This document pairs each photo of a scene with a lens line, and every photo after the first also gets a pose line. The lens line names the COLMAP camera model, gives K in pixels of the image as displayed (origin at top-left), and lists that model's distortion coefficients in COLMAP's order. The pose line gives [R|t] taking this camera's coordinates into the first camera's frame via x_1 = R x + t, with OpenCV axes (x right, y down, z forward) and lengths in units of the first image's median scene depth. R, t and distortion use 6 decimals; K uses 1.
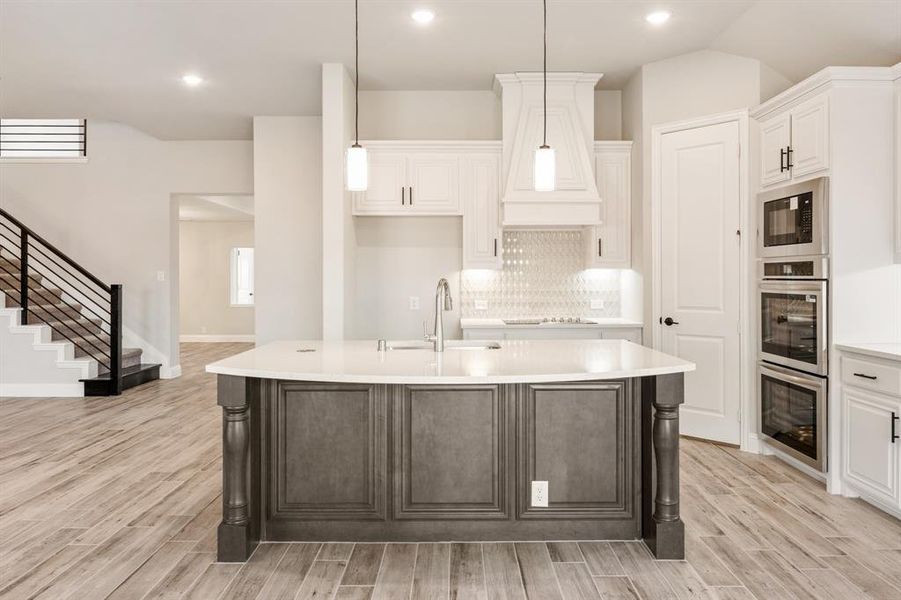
lens RADIAL K [[597.9, 0, 456.6], [0, 597.9, 281.6], [0, 0, 1]] dist [-0.004069, 0.000418]
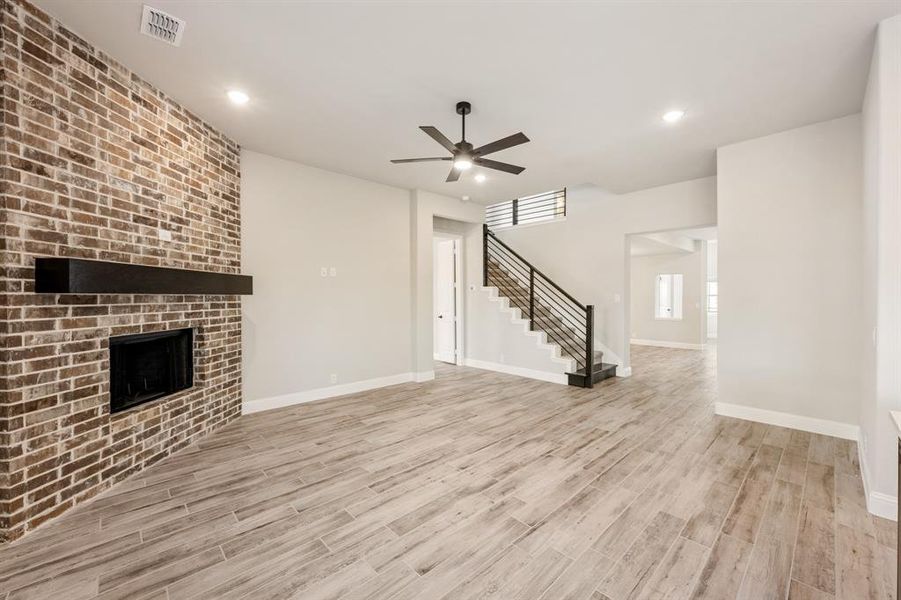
lens RADIAL K [[362.6, 0, 451.2], [0, 362.6, 299.1], [0, 0, 1]] dist [-0.000496, -0.000570]
pose [[0.686120, 0.006802, -0.727456, -0.192706], [-0.002517, 0.999972, 0.006977, -0.014087], [0.727484, -0.002956, 0.686118, 0.215770]]
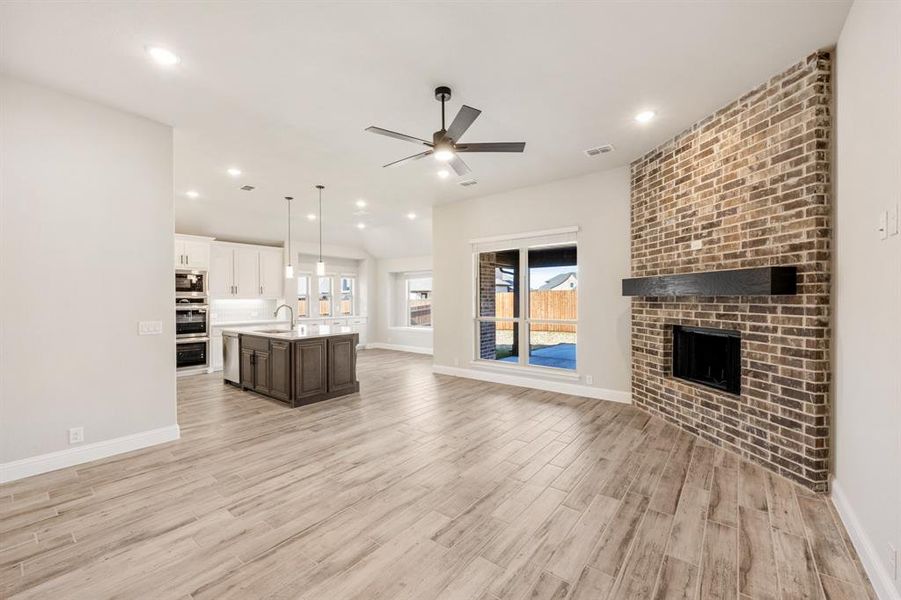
lens RADIAL K [[362.6, 0, 449.6], [0, 362.6, 298.8], [0, 0, 1]] dist [-0.000496, -0.000570]
pose [[-0.783394, 0.003749, 0.621515, -0.819873], [0.007936, 0.999961, 0.003972, -0.016070], [-0.621475, 0.008044, -0.783393, 0.909965]]
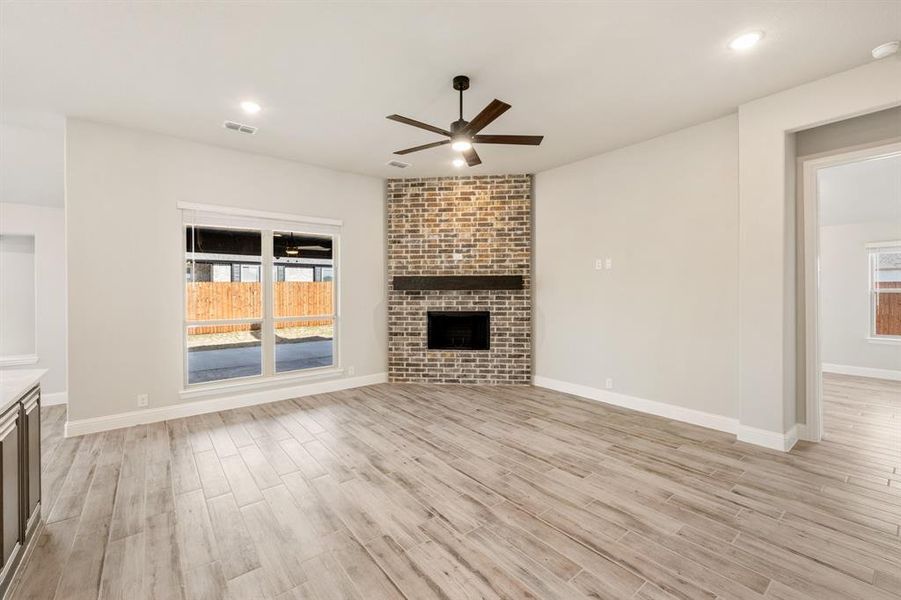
lens RADIAL K [[378.4, 0, 452.6], [0, 378.4, 290.0], [0, 0, 1]] dist [0.000853, 0.000323]
pose [[-0.783023, 0.003435, -0.621984, -0.243052], [0.003542, 0.999993, 0.001064, -0.017418], [0.621983, -0.001370, -0.783029, 0.915364]]
